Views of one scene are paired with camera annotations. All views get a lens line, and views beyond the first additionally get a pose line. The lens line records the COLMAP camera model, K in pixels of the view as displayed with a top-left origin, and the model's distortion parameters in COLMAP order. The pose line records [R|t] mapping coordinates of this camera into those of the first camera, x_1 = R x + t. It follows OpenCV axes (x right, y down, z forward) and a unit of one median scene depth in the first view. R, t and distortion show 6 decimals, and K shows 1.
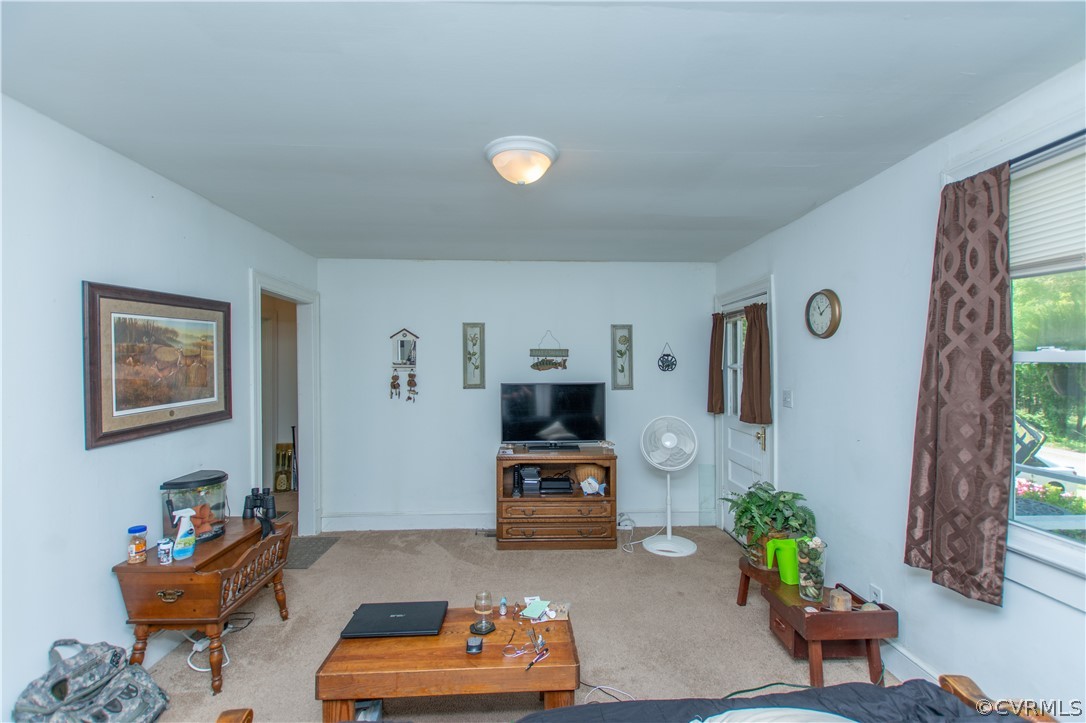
lens RADIAL K [[474.6, 0, 548.7], [0, 474.6, 363.1], [0, 0, 1]] dist [0.006811, -0.000036]
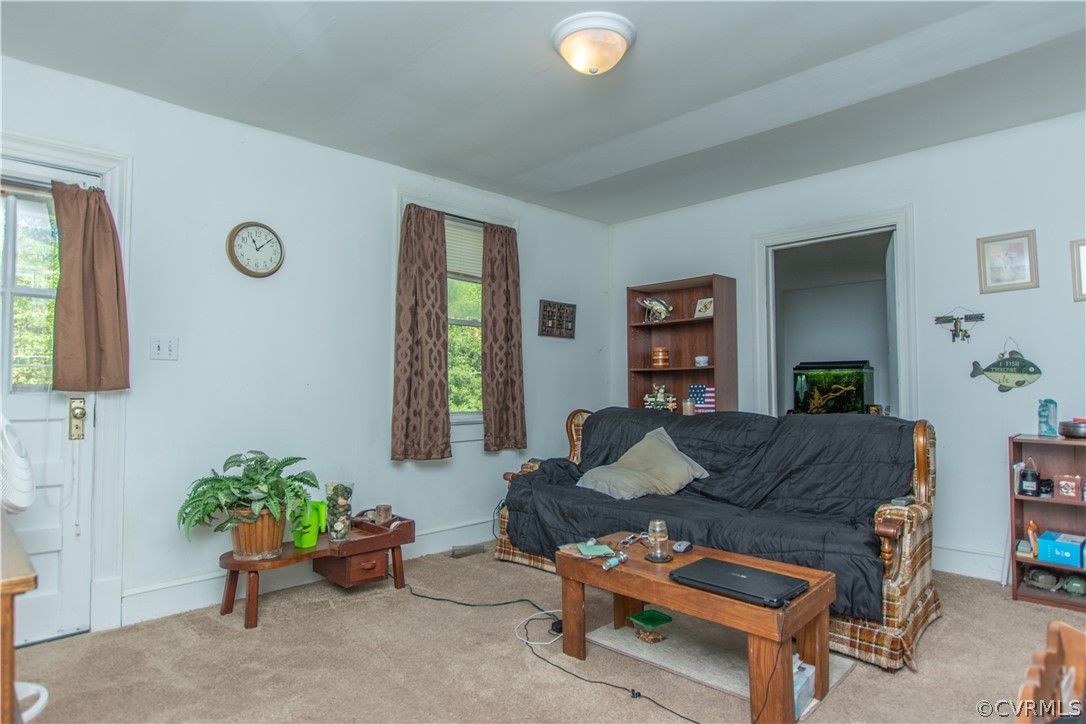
lens RADIAL K [[591.3, 0, 543.0], [0, 591.3, 362.0], [0, 0, 1]] dist [-0.000215, -0.002914]
pose [[-0.666223, 0.030519, 0.745127, -0.393505], [0.000904, 0.999195, -0.040116, 0.099853], [-0.745752, -0.026052, -0.665715, 0.882072]]
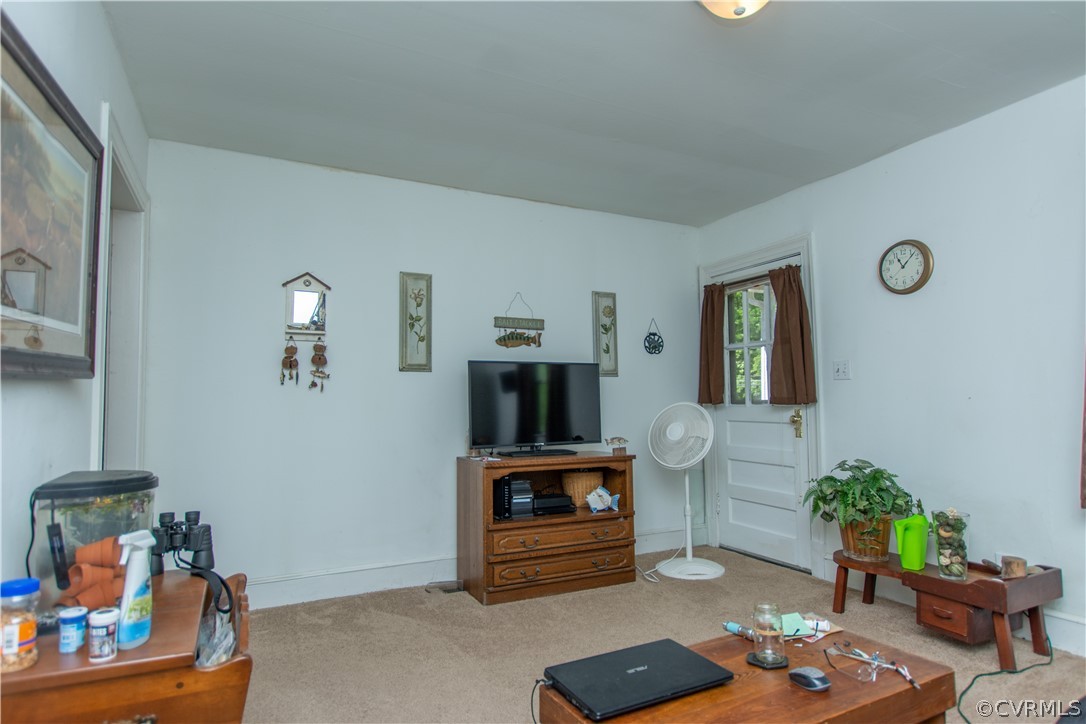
lens RADIAL K [[591.3, 0, 543.0], [0, 591.3, 362.0], [0, 0, 1]] dist [-0.000215, -0.002914]
pose [[0.913746, 0.020738, 0.405757, -0.335051], [0.006207, 0.997867, -0.064979, 0.097027], [-0.406239, 0.061892, 0.911668, 0.175260]]
